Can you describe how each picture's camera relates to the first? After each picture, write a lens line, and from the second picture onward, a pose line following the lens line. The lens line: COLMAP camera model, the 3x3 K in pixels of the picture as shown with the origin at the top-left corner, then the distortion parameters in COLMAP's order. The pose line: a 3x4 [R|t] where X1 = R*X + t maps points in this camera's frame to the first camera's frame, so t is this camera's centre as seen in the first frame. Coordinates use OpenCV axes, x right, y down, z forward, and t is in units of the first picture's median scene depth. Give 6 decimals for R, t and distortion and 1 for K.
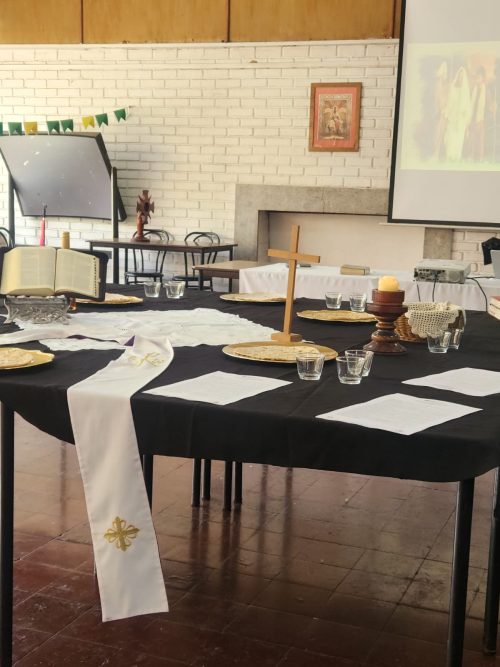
lens RADIAL K [[1003.5, 0, 248.7], [0, 1003.5, 368.9], [0, 0, 1]] dist [0.036477, 0.000000]
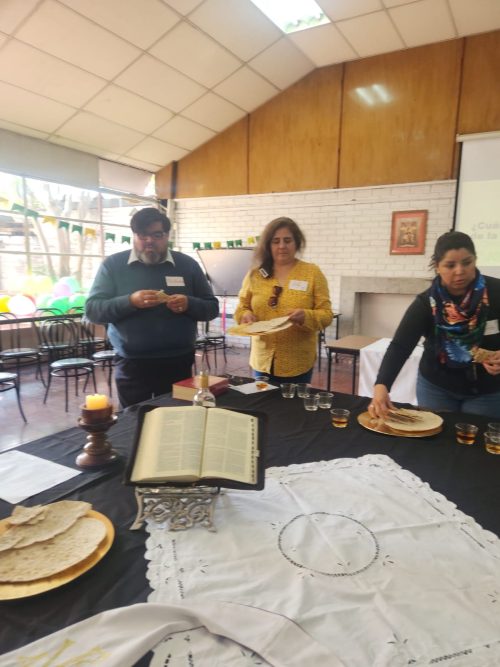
lens RADIAL K [[448.7, 0, 253.4], [0, 448.7, 335.8], [0, 0, 1]] dist [0.049832, -0.042659]
pose [[0.988305, 0.005001, -0.152409, -0.042453], [-0.008390, 0.999731, -0.021606, -0.074438], [0.152260, 0.022632, 0.988081, 0.278641]]
